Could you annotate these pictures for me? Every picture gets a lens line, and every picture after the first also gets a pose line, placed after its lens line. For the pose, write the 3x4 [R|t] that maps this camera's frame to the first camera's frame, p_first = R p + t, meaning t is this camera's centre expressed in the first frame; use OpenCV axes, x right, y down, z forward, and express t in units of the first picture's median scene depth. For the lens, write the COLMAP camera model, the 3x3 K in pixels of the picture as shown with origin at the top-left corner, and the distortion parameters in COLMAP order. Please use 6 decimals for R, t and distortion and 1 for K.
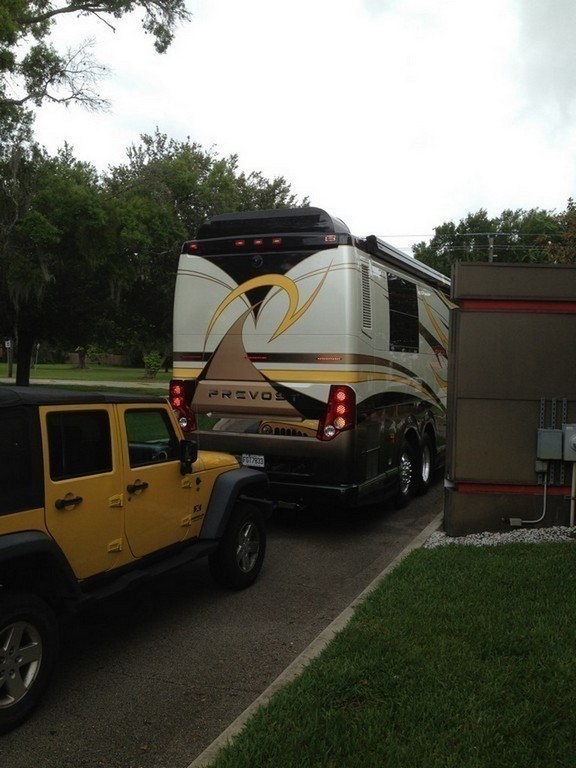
lens RADIAL K [[719.4, 0, 288.5], [0, 719.4, 446.8], [0, 0, 1]] dist [0.018191, -0.009038]
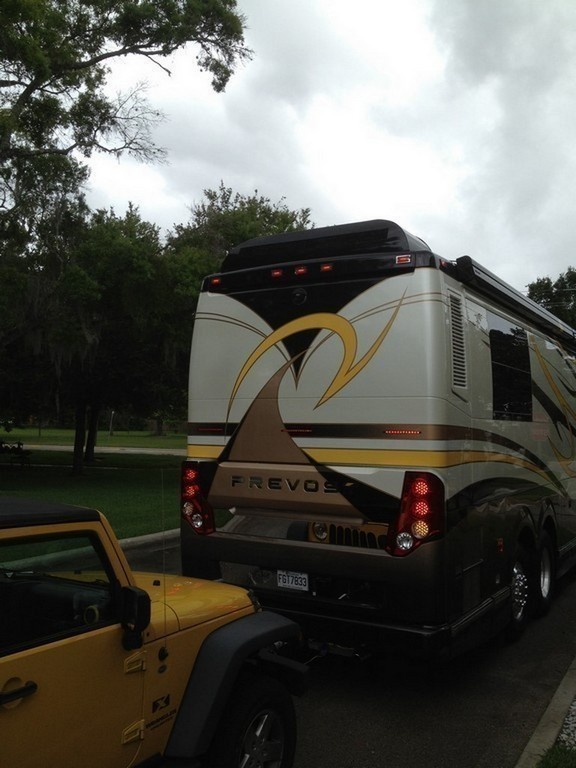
lens RADIAL K [[741.0, 0, 270.1], [0, 741.0, 422.7], [0, 0, 1]] dist [0.057822, -0.010542]
pose [[0.990859, -0.004193, -0.134839, 0.024913], [-0.012551, 0.992317, -0.123086, -0.040496], [0.134319, 0.123653, 0.983193, 0.273460]]
